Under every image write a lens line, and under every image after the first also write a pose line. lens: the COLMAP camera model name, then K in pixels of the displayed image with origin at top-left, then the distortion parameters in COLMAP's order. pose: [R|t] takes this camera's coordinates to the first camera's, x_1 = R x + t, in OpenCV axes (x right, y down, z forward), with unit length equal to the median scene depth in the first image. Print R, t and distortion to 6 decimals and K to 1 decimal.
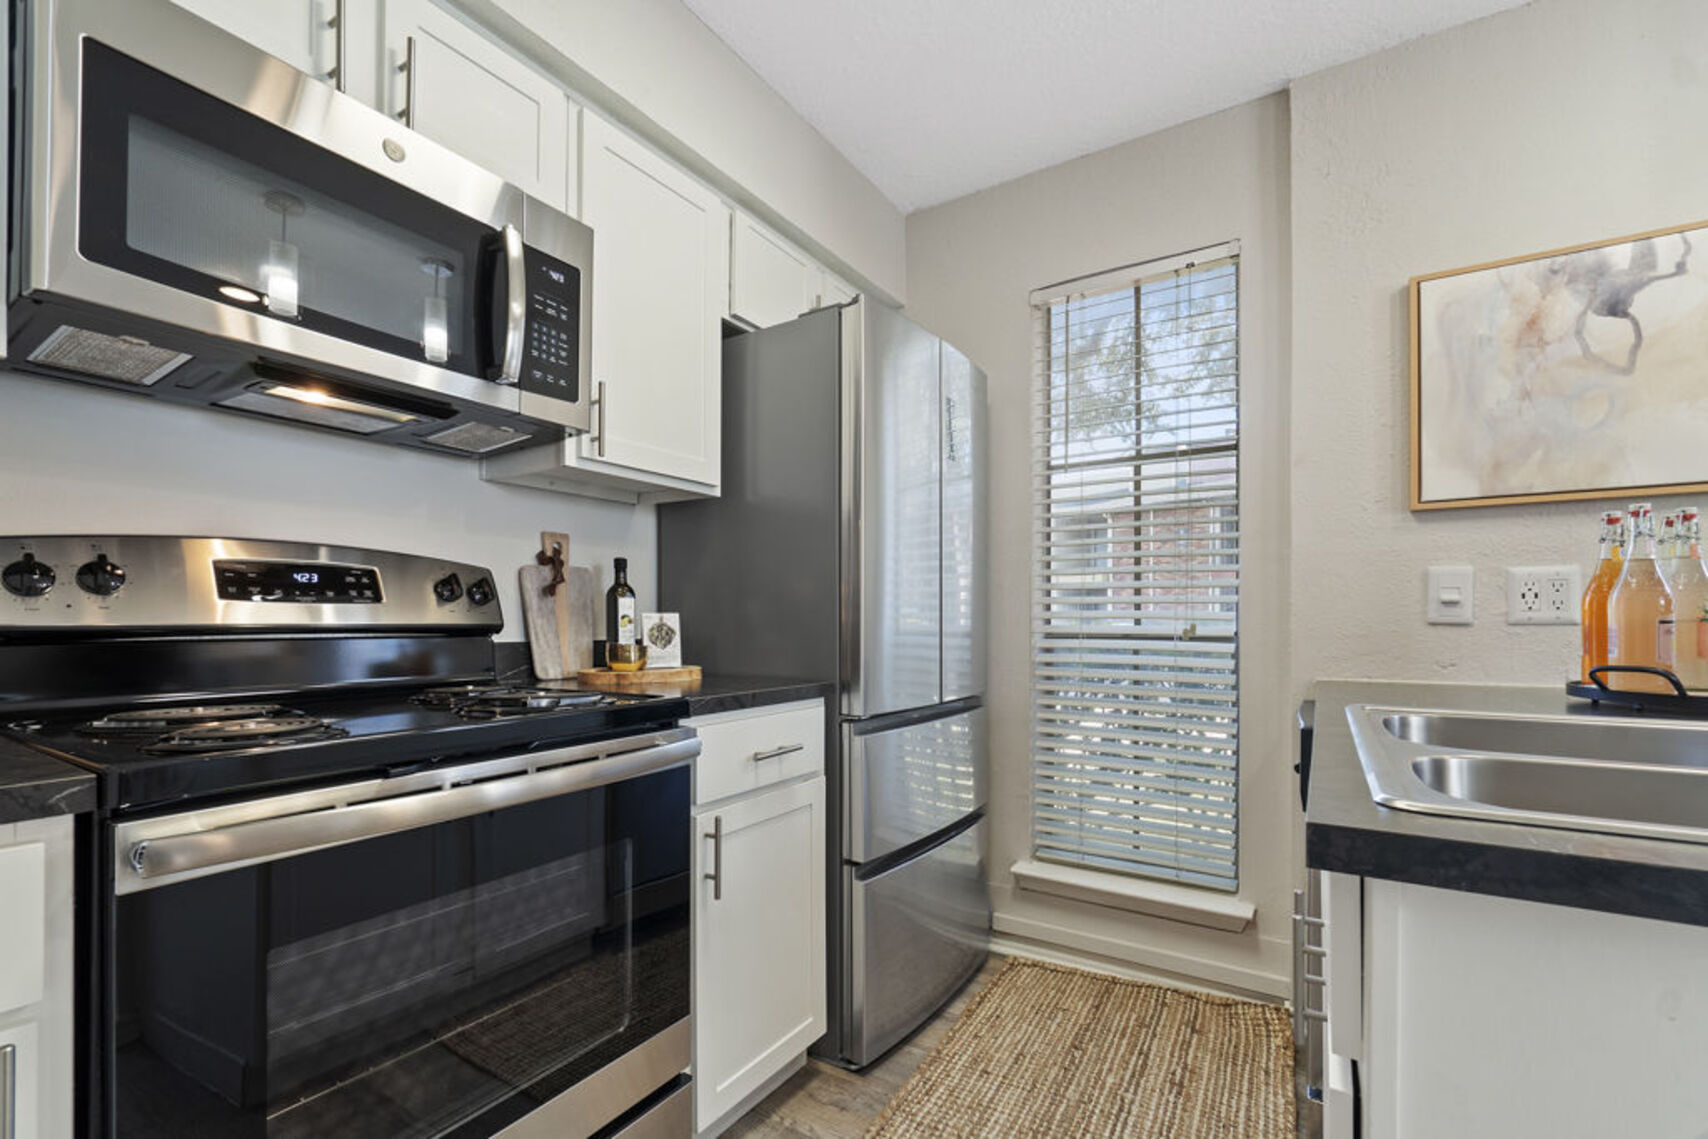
lens RADIAL K [[747.0, 0, 853.5], [0, 747.0, 599.3], [0, 0, 1]] dist [0.001286, 0.000750]
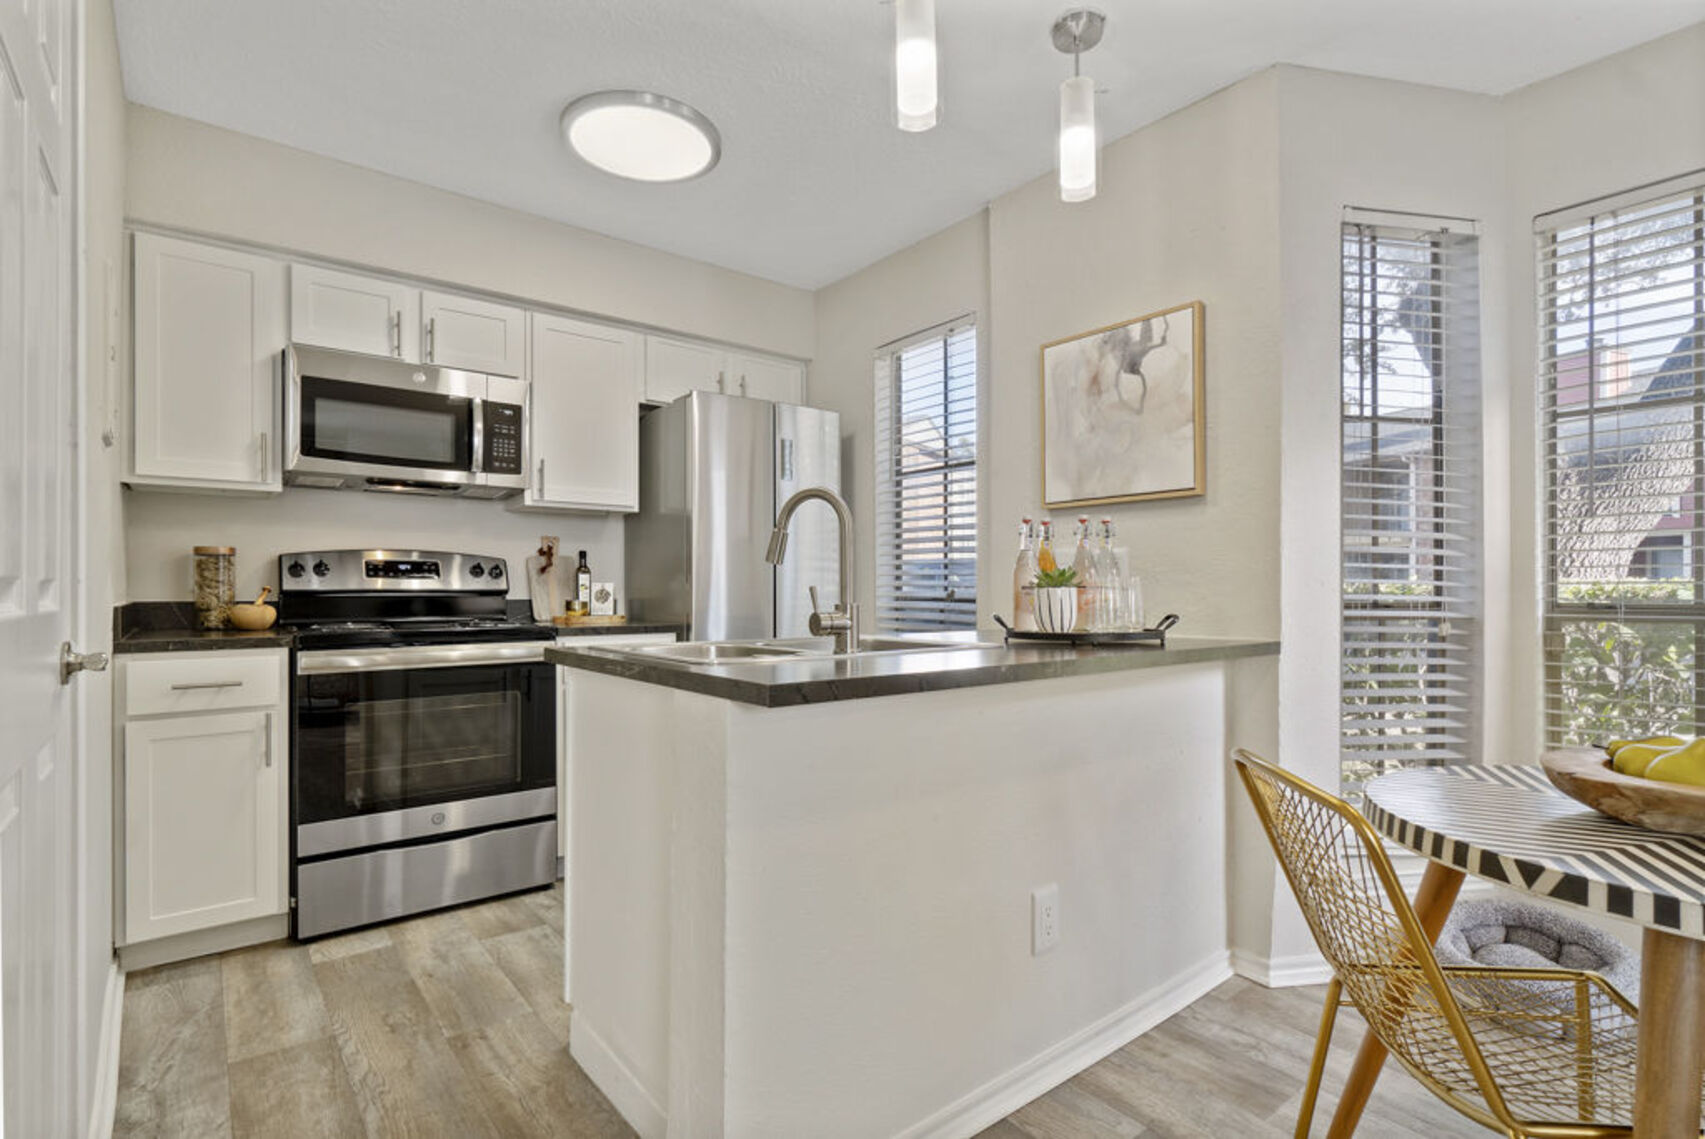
lens RADIAL K [[812.1, 0, 852.5], [0, 812.1, 569.5], [0, 0, 1]] dist [0.010192, -0.000195]
pose [[0.944456, -0.006823, -0.328567, 1.014414], [0.008326, 0.999960, 0.003169, -0.014947], [0.328532, -0.005729, 0.944475, -0.637269]]
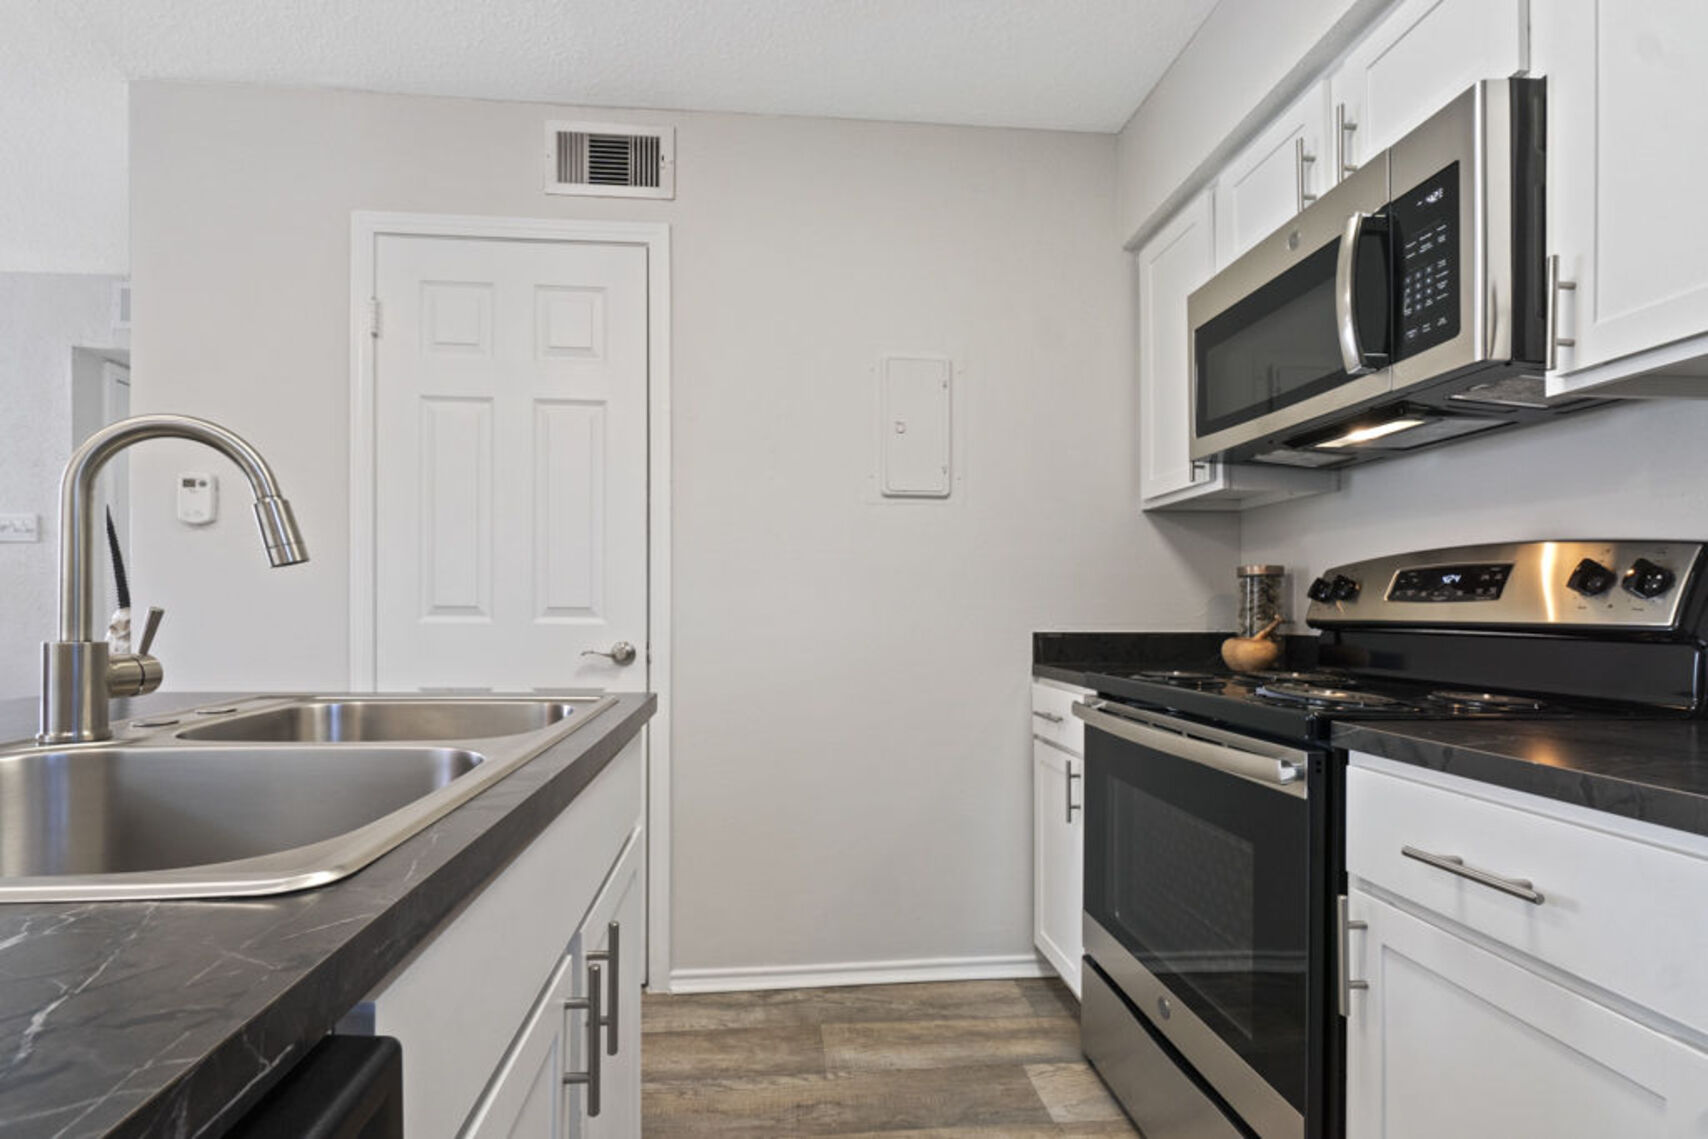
lens RADIAL K [[762.3, 0, 825.3], [0, 762.3, 616.3], [0, 0, 1]] dist [-0.000728, 0.000024]
pose [[-0.801335, -0.001554, -0.598214, 0.551921], [0.006268, 0.999920, -0.010994, 0.026930], [0.598183, -0.012559, -0.801261, 1.103038]]
